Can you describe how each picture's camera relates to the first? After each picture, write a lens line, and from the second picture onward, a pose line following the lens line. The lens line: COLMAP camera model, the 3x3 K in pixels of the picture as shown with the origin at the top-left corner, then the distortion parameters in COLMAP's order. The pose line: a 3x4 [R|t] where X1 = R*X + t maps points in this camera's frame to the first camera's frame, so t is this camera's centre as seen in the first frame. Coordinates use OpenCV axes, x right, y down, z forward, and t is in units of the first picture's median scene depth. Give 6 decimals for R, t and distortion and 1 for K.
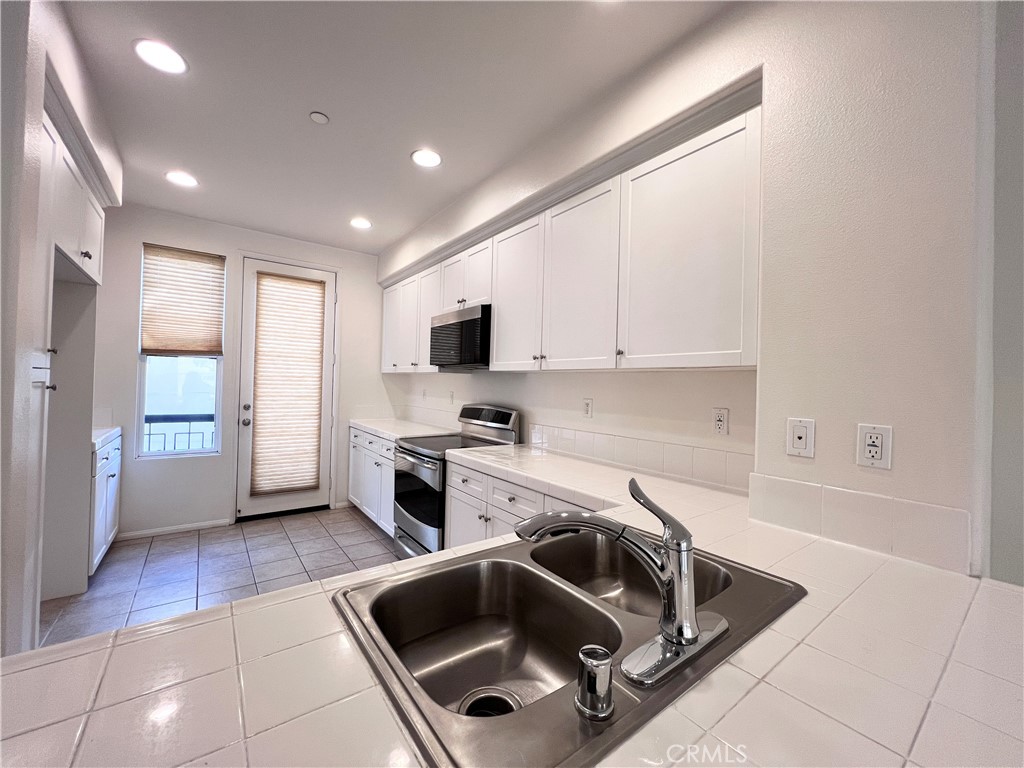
lens RADIAL K [[409.5, 0, 507.7], [0, 409.5, 383.5], [0, 0, 1]] dist [-0.002923, 0.000440]
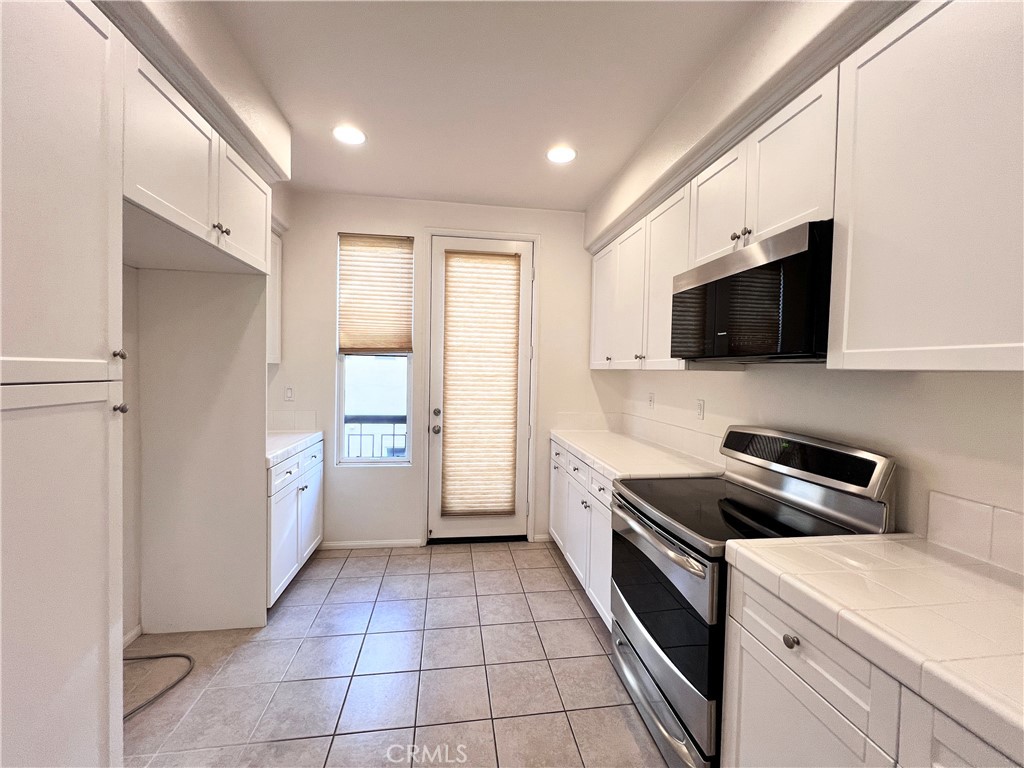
lens RADIAL K [[409.5, 0, 507.5], [0, 409.5, 383.3], [0, 0, 1]] dist [-0.002923, 0.000440]
pose [[0.879595, 0.004946, -0.475698, -0.107221], [0.005620, 0.999768, 0.020787, -0.020308], [0.475690, -0.020957, 0.879363, 0.337886]]
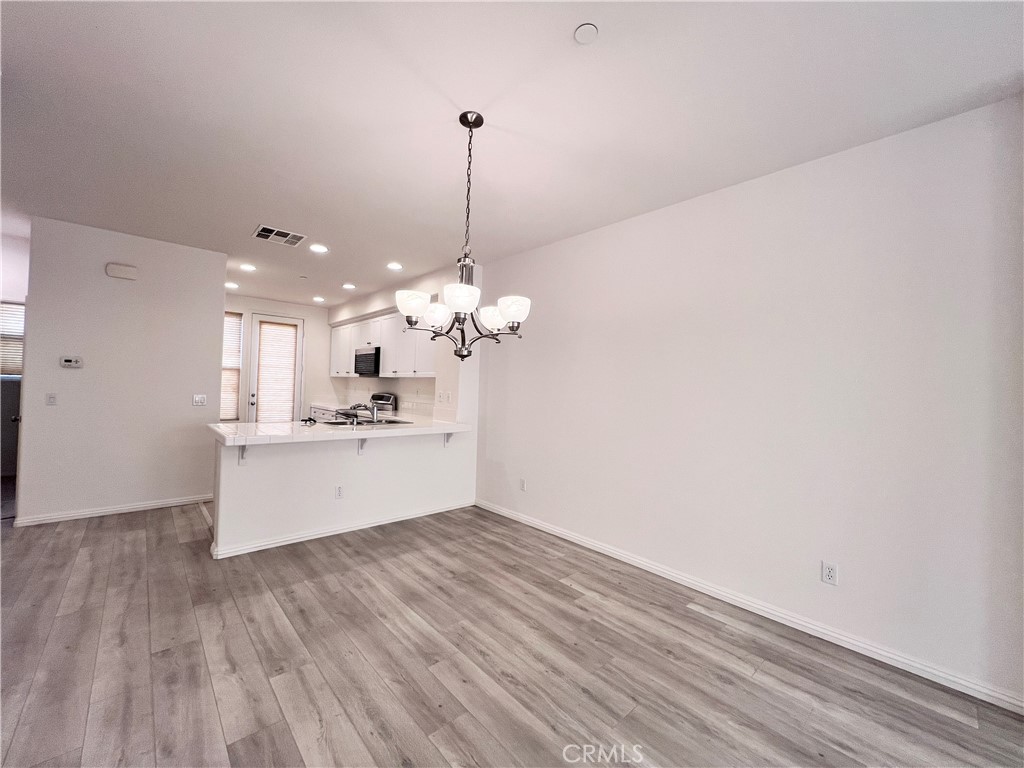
lens RADIAL K [[413.7, 0, 511.2], [0, 413.7, 383.7], [0, 0, 1]] dist [-0.002784, -0.000152]
pose [[0.995190, 0.005675, 0.097800, 0.347206], [-0.005362, 0.999980, -0.003469, 0.007341], [-0.097817, 0.002928, 0.995200, -1.003650]]
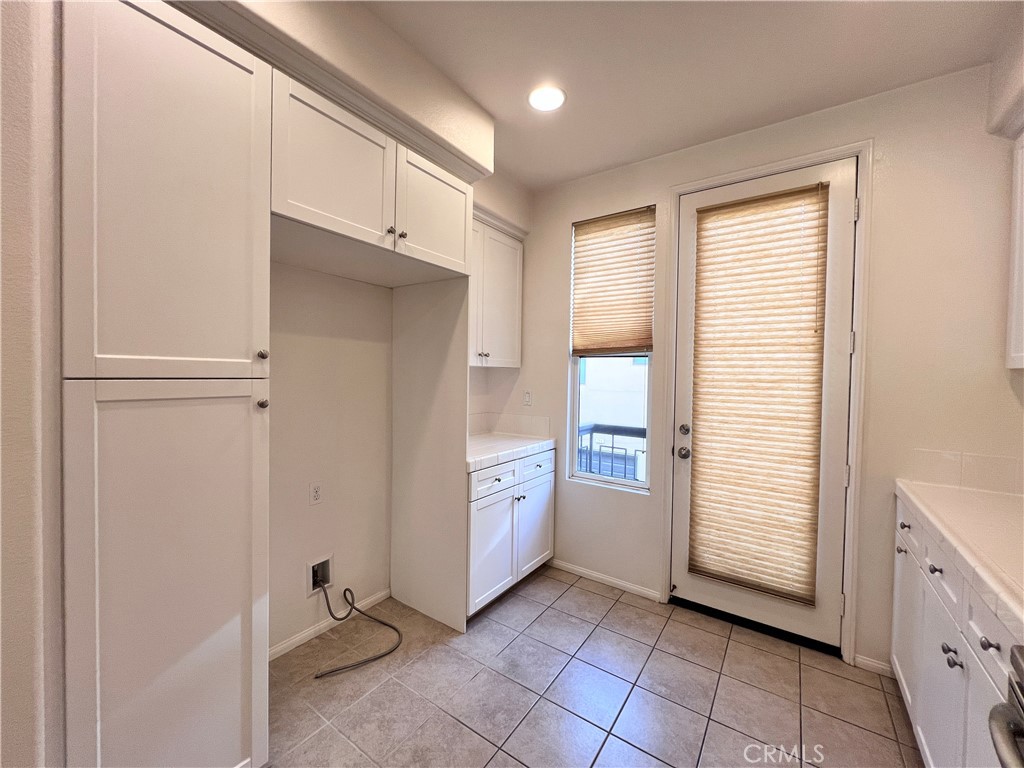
lens RADIAL K [[409.5, 0, 508.0], [0, 409.5, 382.7], [0, 0, 1]] dist [-0.002923, 0.000440]
pose [[0.313932, -0.000116, -0.949445, -0.124831], [-0.003516, 0.999993, -0.001284, -0.013822], [0.949439, 0.003741, 0.313929, 0.569028]]
